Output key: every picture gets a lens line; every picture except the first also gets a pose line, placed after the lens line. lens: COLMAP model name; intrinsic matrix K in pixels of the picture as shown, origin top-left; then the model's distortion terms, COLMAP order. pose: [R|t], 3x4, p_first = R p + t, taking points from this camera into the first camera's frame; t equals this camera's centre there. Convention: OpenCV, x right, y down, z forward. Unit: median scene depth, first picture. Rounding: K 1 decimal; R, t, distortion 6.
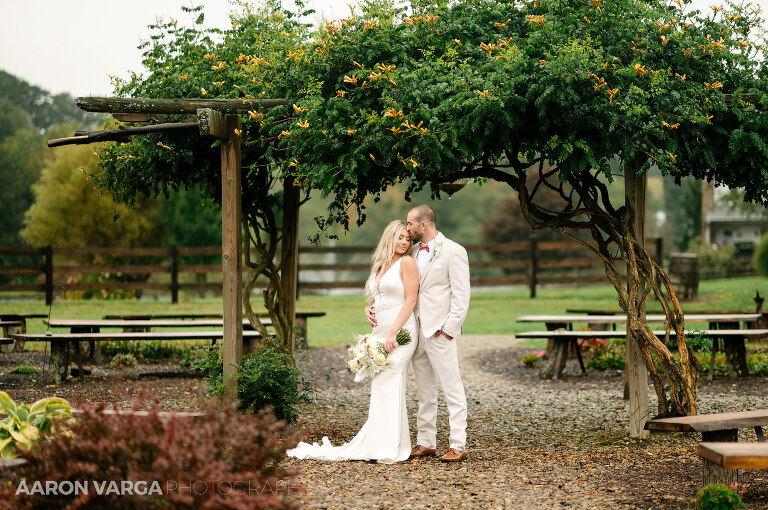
lens RADIAL K [[1730.0, 0, 398.1], [0, 1730.0, 254.9], [0, 0, 1]] dist [-0.037799, 0.243023]
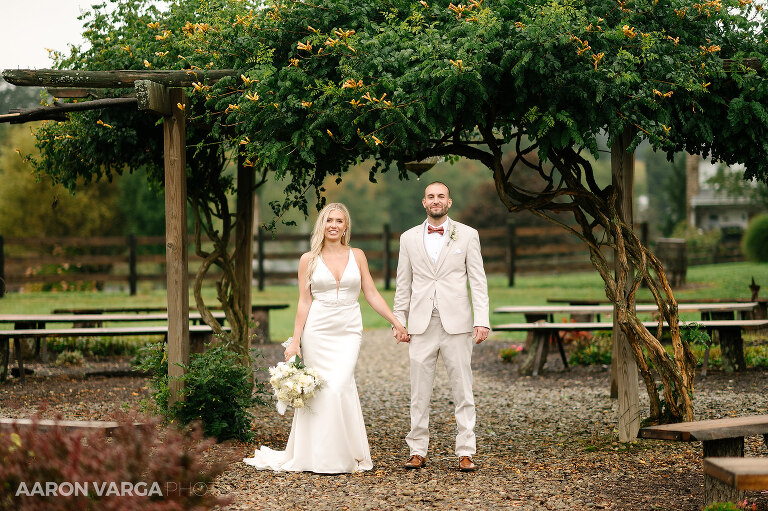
lens RADIAL K [[1707.5, 0, 384.0], [0, 1707.5, 255.5], [0, 0, 1]] dist [-0.019068, -0.159534]
pose [[0.999964, -0.008104, 0.002683, 0.009287], [0.008085, 0.999943, 0.006996, 0.001034], [-0.002740, -0.006974, 0.999972, 0.103142]]
